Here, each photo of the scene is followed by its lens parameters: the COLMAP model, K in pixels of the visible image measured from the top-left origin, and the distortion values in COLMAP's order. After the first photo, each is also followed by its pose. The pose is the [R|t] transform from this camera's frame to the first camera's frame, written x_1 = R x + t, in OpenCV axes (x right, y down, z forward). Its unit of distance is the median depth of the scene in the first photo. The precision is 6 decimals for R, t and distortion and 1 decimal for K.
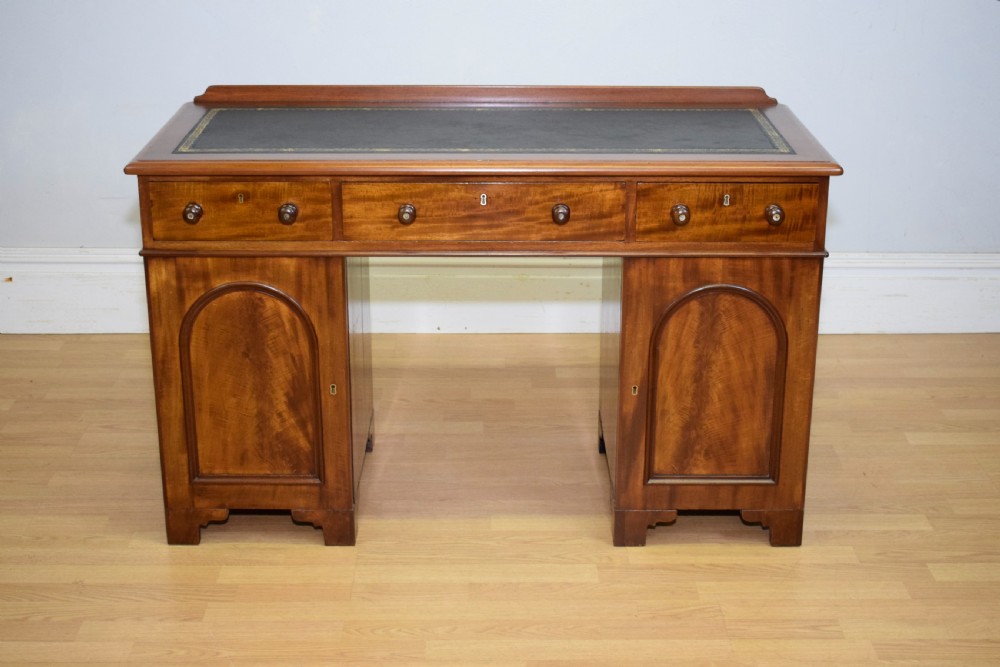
lens RADIAL K [[1465.1, 0, 508.1], [0, 1465.1, 341.3], [0, 0, 1]] dist [-0.016749, 0.000000]
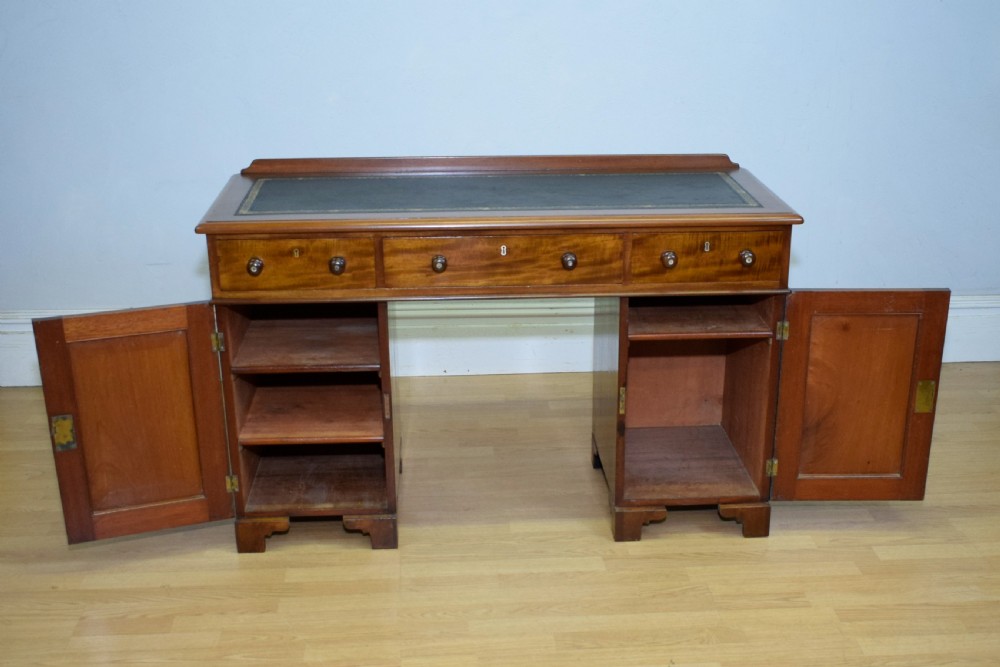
lens RADIAL K [[1277.6, 0, 544.0], [0, 1277.6, 472.9], [0, 0, 1]] dist [0.003454, 0.000000]
pose [[0.997407, -0.030652, 0.065117, -0.055195], [0.027017, 0.998066, 0.055989, 0.025010], [-0.066707, -0.054085, 0.996306, -0.038451]]
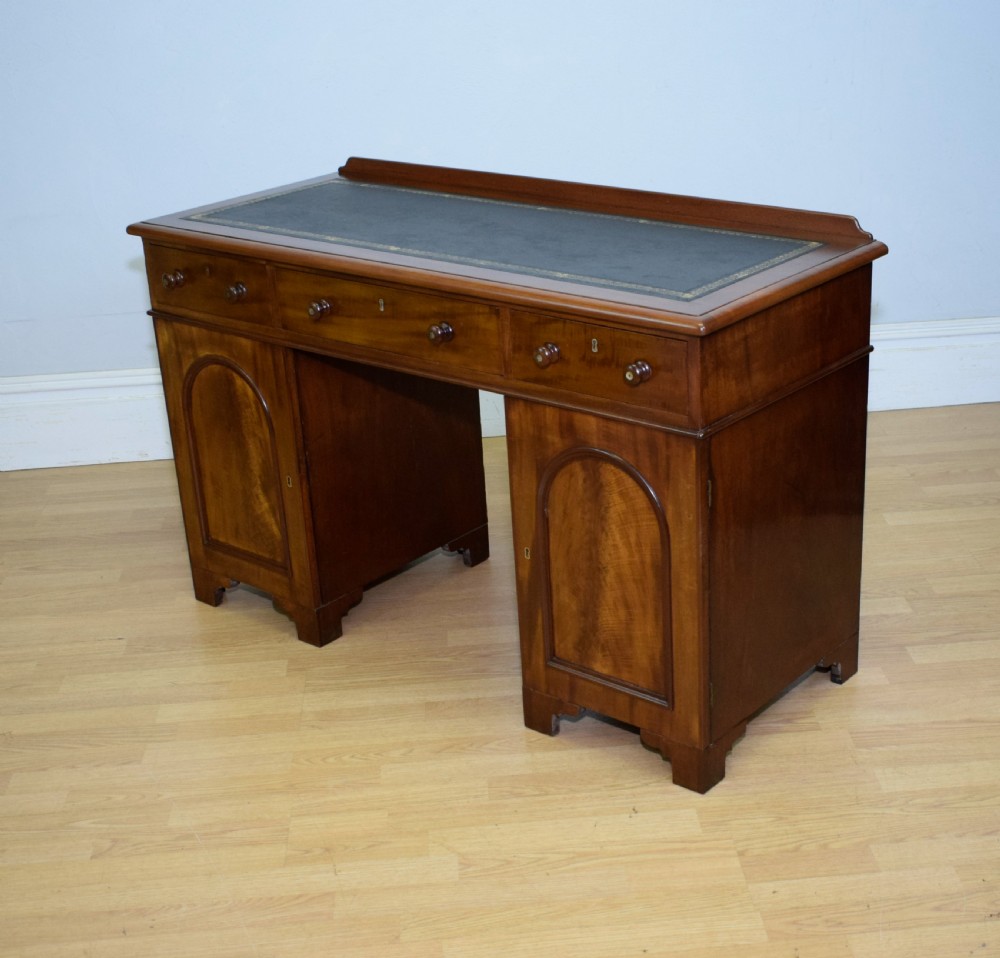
lens RADIAL K [[1582.8, 0, 569.6], [0, 1582.8, 553.2], [0, 0, 1]] dist [-0.023048, 0.000000]
pose [[0.777068, 0.227335, -0.586927, 0.659161], [-0.183214, 0.973812, 0.134619, -0.097155], [0.602161, 0.002925, 0.798370, 0.282664]]
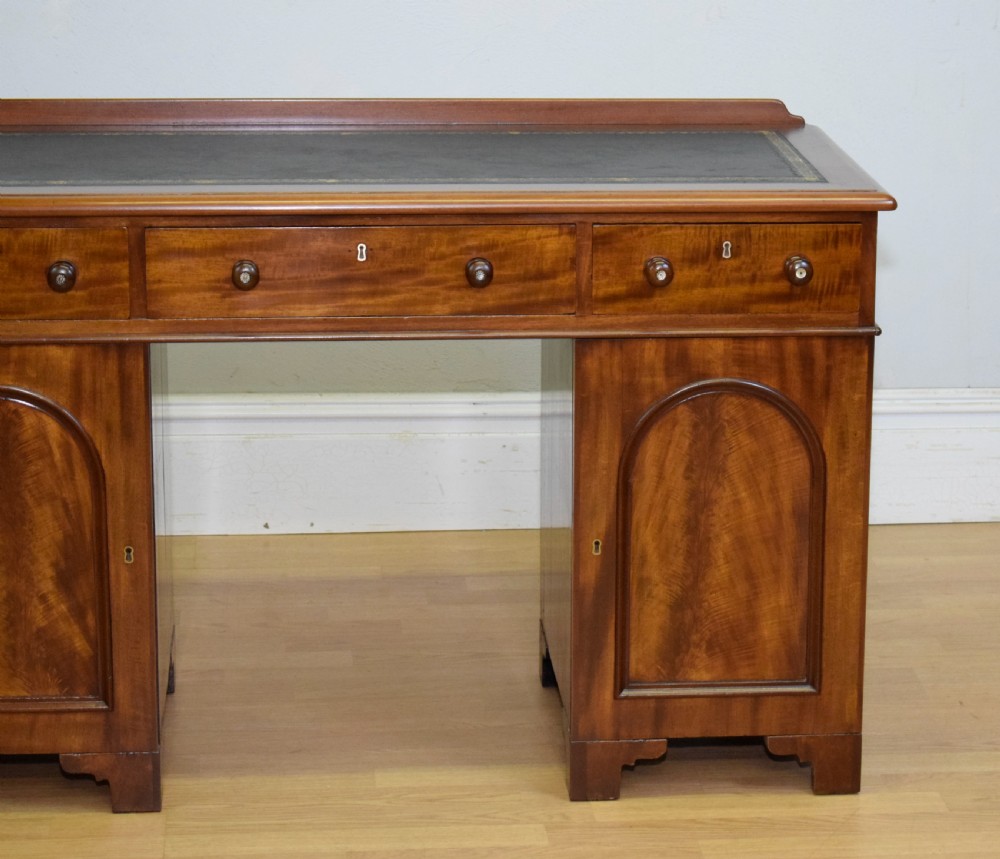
lens RADIAL K [[3006.8, 0, 641.4], [0, 3006.8, 462.8], [0, 0, 1]] dist [-0.008905, 0.000000]
pose [[0.994411, -0.016632, 0.104258, -0.033207], [0.026511, 0.995210, -0.094097, 0.124563], [-0.102194, 0.096335, 0.990089, -0.335461]]
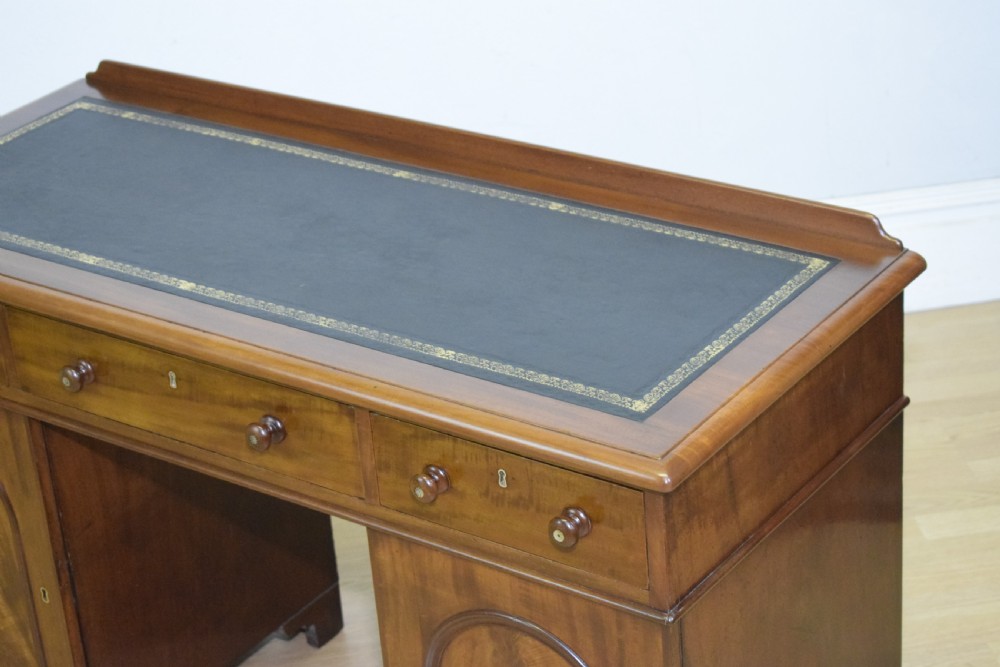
lens RADIAL K [[2269.3, 0, 510.6], [0, 2269.3, 341.5], [0, 0, 1]] dist [-0.034984, 0.000000]
pose [[0.810307, 0.211067, -0.546675, 0.580864], [-0.138082, 0.975386, 0.171918, -0.281708], [0.569506, -0.063821, 0.819506, 0.308943]]
